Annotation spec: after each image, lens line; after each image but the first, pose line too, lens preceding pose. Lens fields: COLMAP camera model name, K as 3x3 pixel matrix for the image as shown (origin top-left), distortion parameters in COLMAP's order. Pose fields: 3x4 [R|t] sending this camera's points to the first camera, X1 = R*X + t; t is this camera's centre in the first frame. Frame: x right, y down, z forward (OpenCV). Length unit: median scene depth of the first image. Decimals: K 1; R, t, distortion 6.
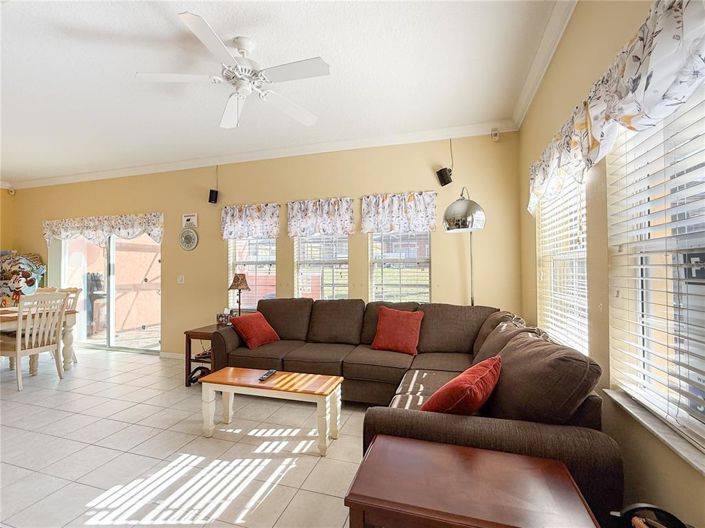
lens RADIAL K [[329.1, 0, 352.5], [0, 329.1, 264.0], [0, 0, 1]] dist [-0.000730, 0.000357]
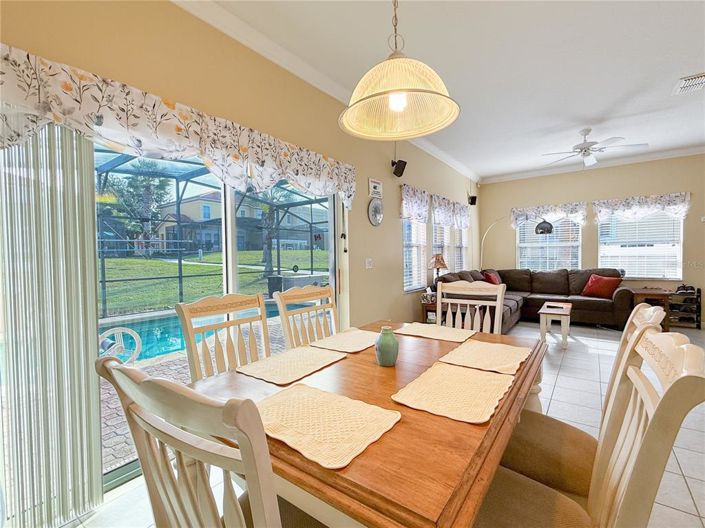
lens RADIAL K [[329.4, 0, 350.2], [0, 329.4, 265.4], [0, 0, 1]] dist [0.014428, 0.000334]
pose [[0.328084, -0.026067, 0.944289, -1.355109], [0.002924, 0.999642, 0.026579, 0.035025], [-0.944644, -0.005959, 0.328043, 0.846183]]
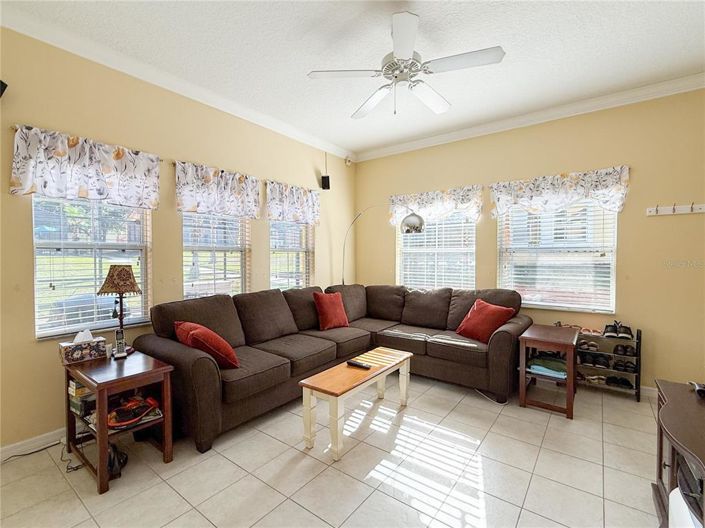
lens RADIAL K [[329.4, 0, 350.2], [0, 329.4, 265.4], [0, 0, 1]] dist [0.014428, 0.000334]
pose [[0.346960, -0.018843, 0.937690, -0.698754], [-0.013750, 0.999589, 0.025175, 0.009360], [-0.937779, -0.021628, 0.346559, 0.402559]]
